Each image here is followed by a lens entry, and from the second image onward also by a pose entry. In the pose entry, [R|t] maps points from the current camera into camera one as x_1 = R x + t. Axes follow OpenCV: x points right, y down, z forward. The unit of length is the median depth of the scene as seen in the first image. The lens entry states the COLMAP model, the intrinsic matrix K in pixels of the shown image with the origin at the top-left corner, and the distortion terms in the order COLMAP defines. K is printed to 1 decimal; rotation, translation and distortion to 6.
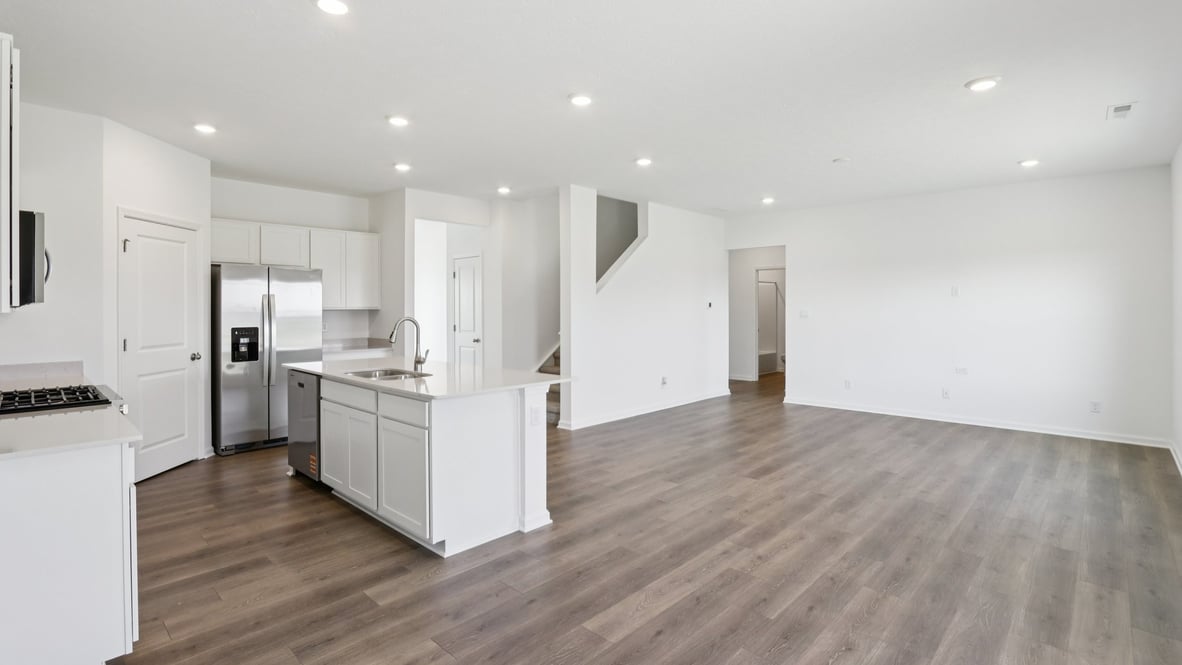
lens RADIAL K [[545.8, 0, 582.9], [0, 545.8, 315.4], [0, 0, 1]] dist [-0.018707, 0.000490]
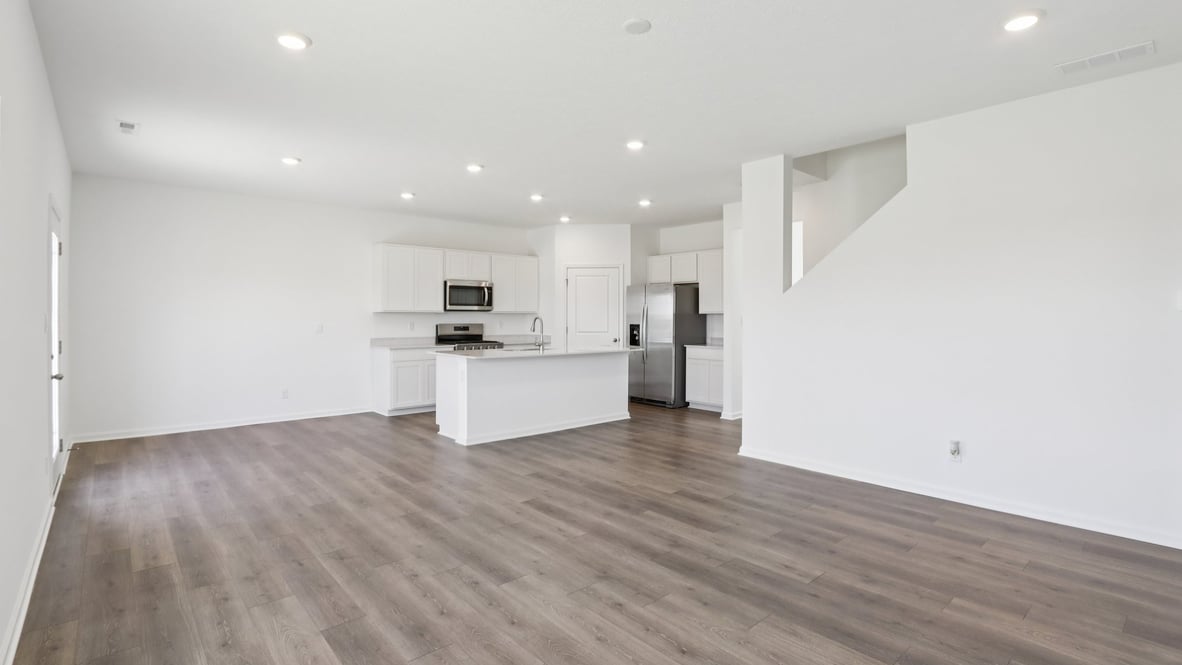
lens RADIAL K [[545.8, 0, 582.9], [0, 545.8, 315.4], [0, 0, 1]] dist [-0.018707, 0.000490]
pose [[-0.076864, -0.000044, -0.997042, 1.558254], [-0.017168, 0.999852, 0.001280, -0.005661], [0.996894, 0.017216, -0.076854, 1.517665]]
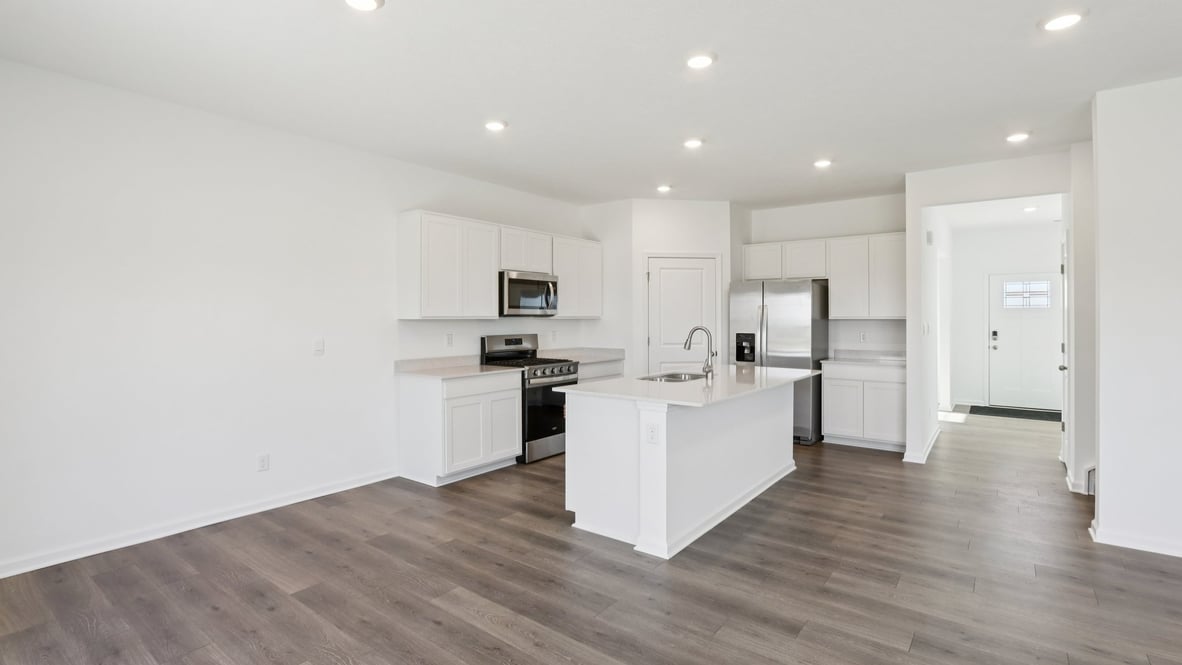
lens RADIAL K [[545.8, 0, 582.9], [0, 545.8, 315.4], [0, 0, 1]] dist [-0.018707, 0.000490]
pose [[0.110457, -0.002605, -0.993878, 0.844006], [-0.014138, 0.999891, -0.004192, -0.011848], [0.993780, 0.014515, 0.110408, 0.793269]]
